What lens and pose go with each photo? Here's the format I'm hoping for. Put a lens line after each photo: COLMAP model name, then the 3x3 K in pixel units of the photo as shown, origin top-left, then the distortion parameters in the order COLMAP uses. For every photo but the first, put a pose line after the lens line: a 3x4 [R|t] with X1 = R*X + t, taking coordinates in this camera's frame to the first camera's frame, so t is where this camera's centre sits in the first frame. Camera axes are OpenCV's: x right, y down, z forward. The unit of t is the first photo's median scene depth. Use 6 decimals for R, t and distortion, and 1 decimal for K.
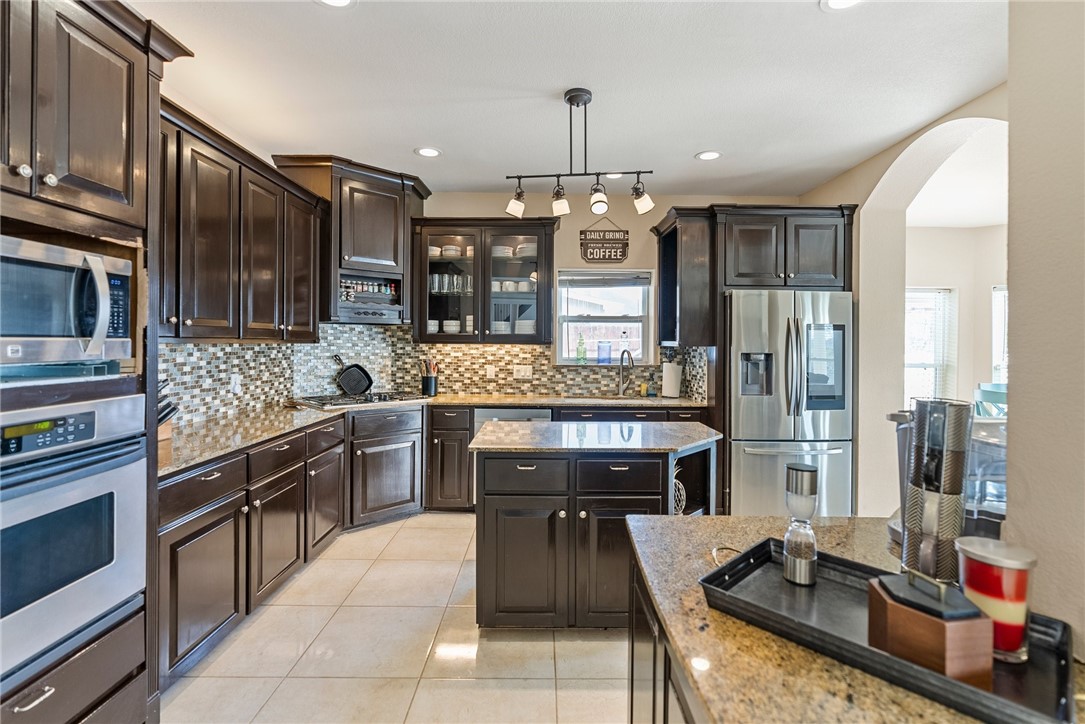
lens RADIAL K [[495.1, 0, 539.1], [0, 495.1, 342.4], [0, 0, 1]] dist [-0.013040, 0.004866]
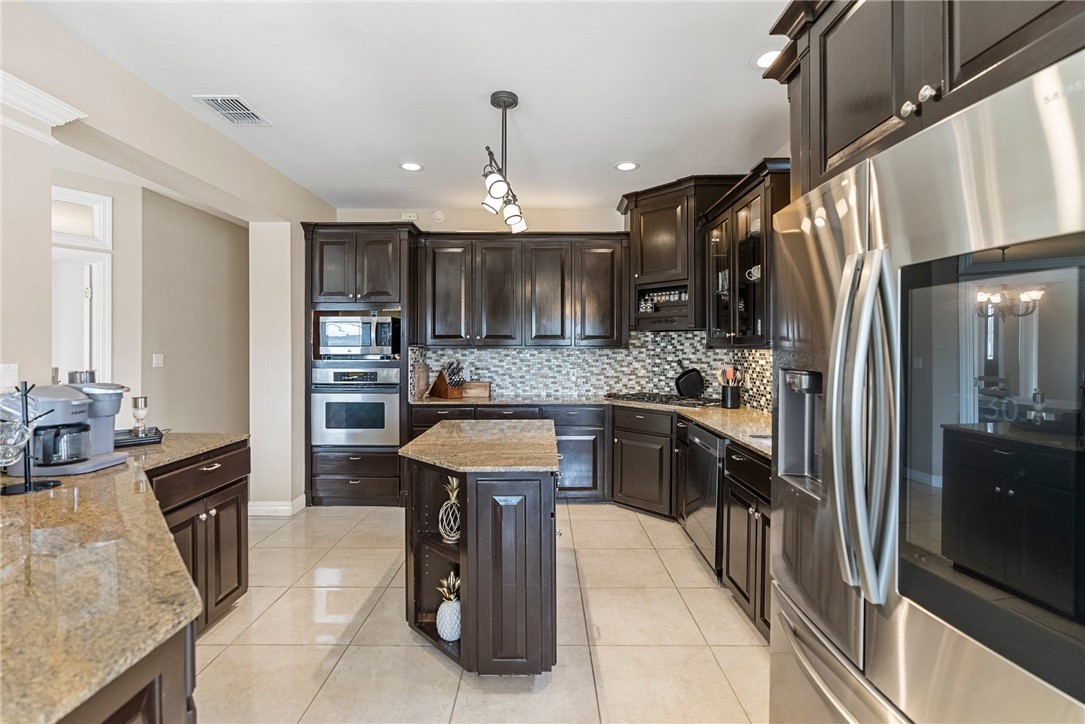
lens RADIAL K [[495.1, 0, 544.4], [0, 495.1, 351.7], [0, 0, 1]] dist [-0.013040, 0.004866]
pose [[0.018108, 0.001034, -0.999835, 0.713082], [-0.001695, 0.999998, 0.001003, 0.007257], [0.999835, 0.001676, 0.018110, 0.698389]]
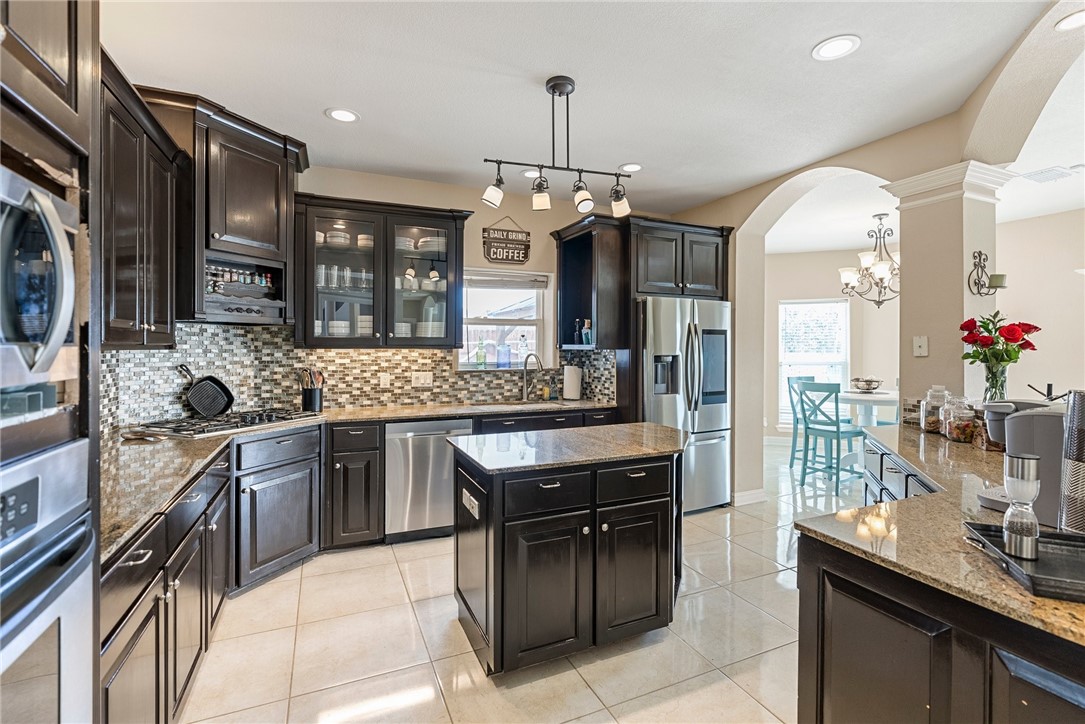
lens RADIAL K [[495.1, 0, 540.1], [0, 495.1, 348.0], [0, 0, 1]] dist [-0.013040, 0.004866]
pose [[0.913291, -0.006213, 0.407260, -0.225766], [0.004429, 0.999976, 0.005324, -0.001432], [-0.407284, -0.003059, 0.913297, 0.101019]]
